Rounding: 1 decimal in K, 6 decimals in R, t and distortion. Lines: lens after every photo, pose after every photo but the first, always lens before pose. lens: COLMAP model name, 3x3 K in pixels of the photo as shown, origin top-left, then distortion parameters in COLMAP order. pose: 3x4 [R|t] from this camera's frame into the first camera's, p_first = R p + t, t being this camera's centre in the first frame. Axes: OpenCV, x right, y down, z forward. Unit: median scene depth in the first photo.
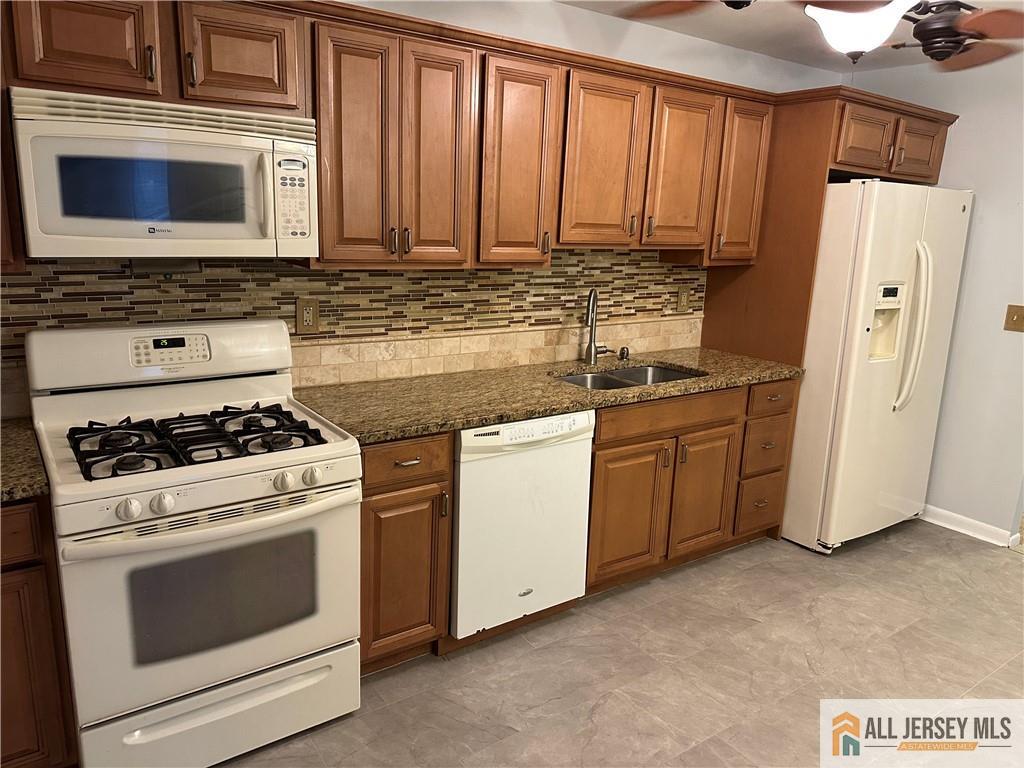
lens RADIAL K [[722.2, 0, 512.0], [0, 722.2, 384.0], [0, 0, 1]] dist [0.149550, -0.258416]
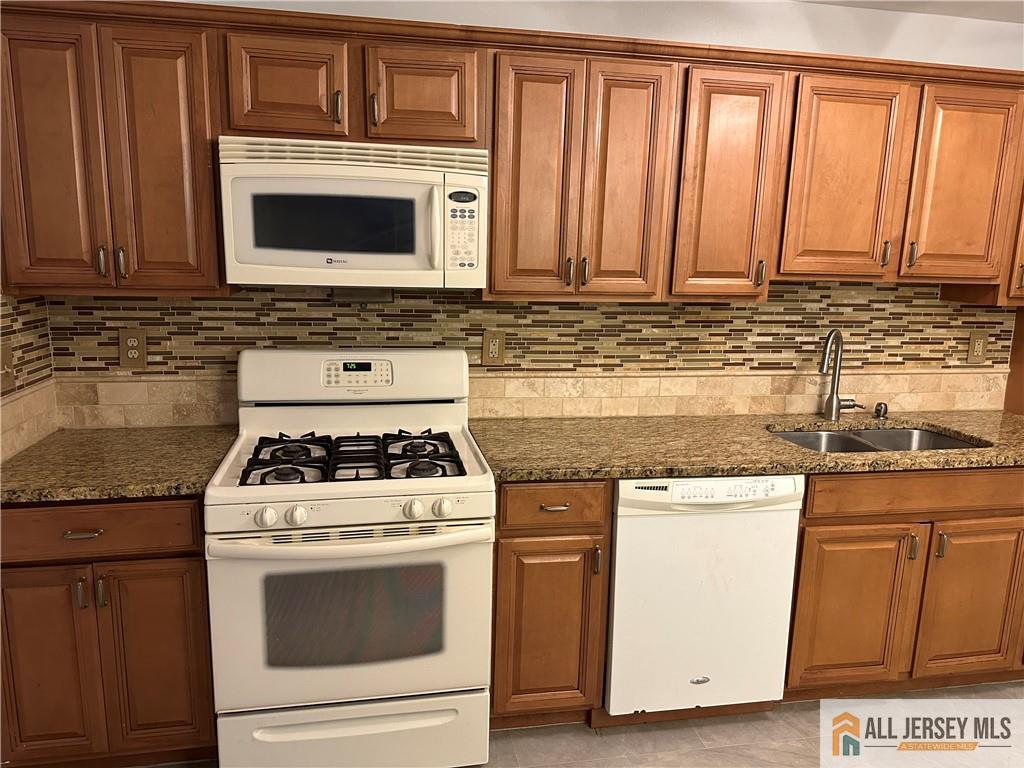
lens RADIAL K [[723.9, 0, 504.5], [0, 723.9, 387.6], [0, 0, 1]] dist [0.137496, -0.240544]
pose [[0.907426, 0.063208, -0.415430, 0.143098], [-0.083851, 0.995977, -0.031616, -0.007945], [0.411760, 0.063524, 0.909076, 0.099107]]
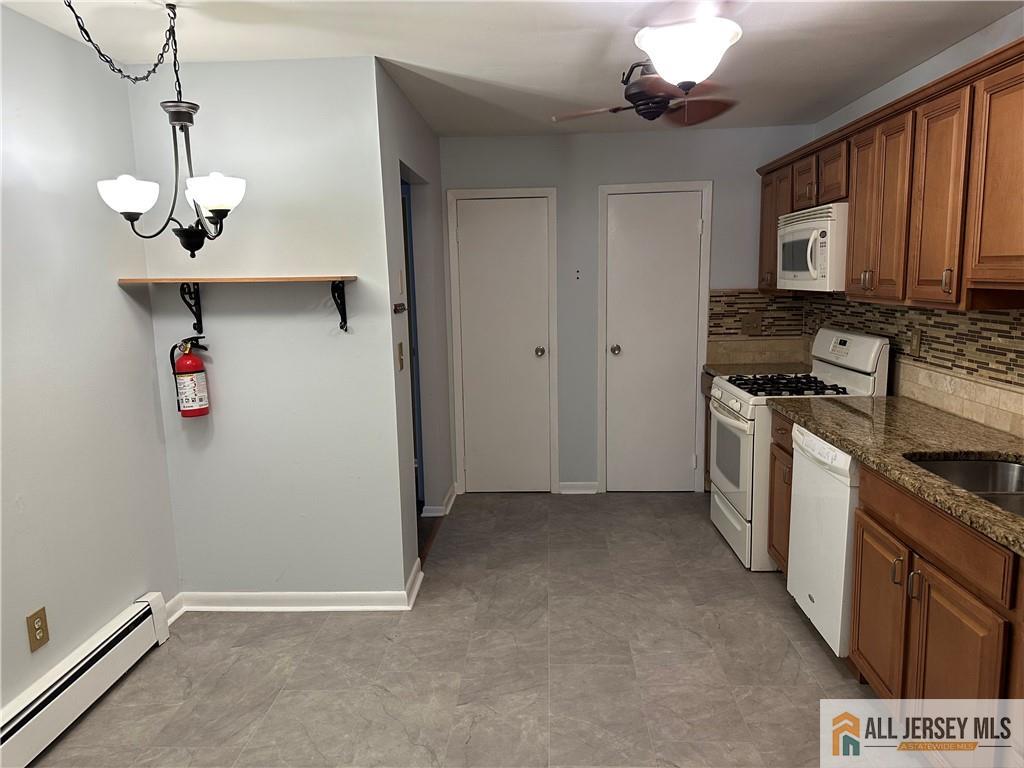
lens RADIAL K [[731.0, 0, 512.6], [0, 731.0, 392.4], [0, 0, 1]] dist [0.093402, -0.106773]
pose [[-0.614568, 0.099657, -0.782544, 1.096486], [-0.179477, 0.948310, 0.261719, -0.209838], [0.768176, 0.301293, -0.564914, 1.154106]]
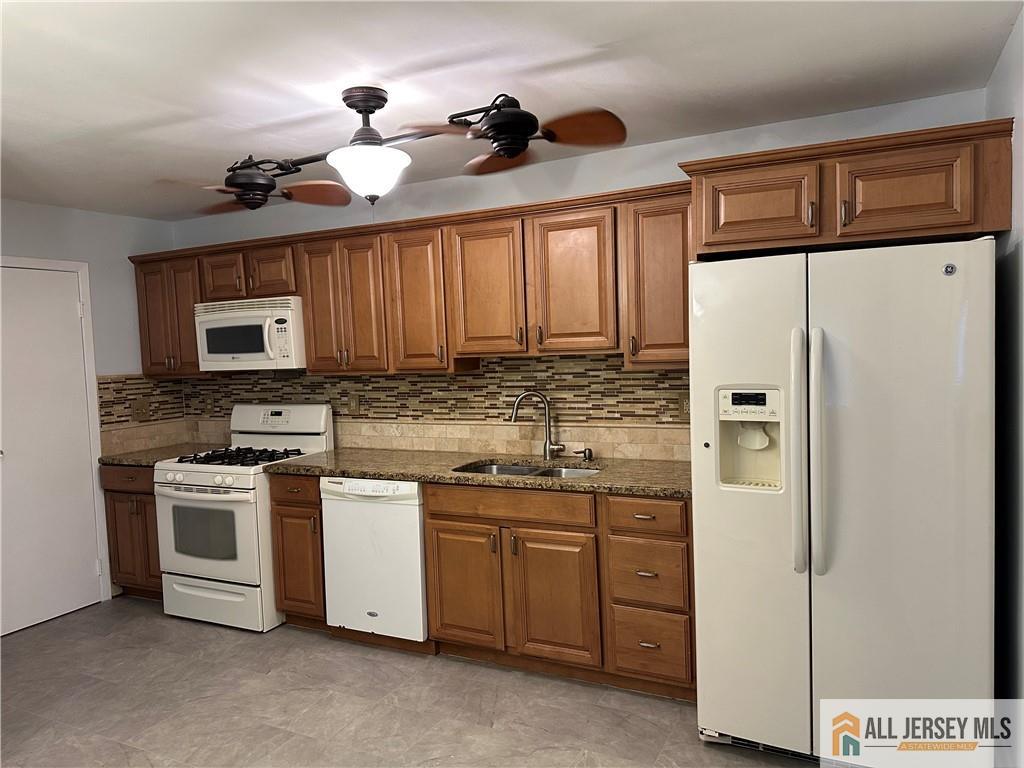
lens RADIAL K [[732.1, 0, 512.0], [0, 732.1, 384.0], [0, 0, 1]] dist [0.110445, -0.104116]
pose [[0.455563, -0.006051, -0.890183, 1.296230], [-0.142838, 0.986523, -0.079805, -0.053524], [0.878669, 0.163508, 0.448559, 0.532030]]
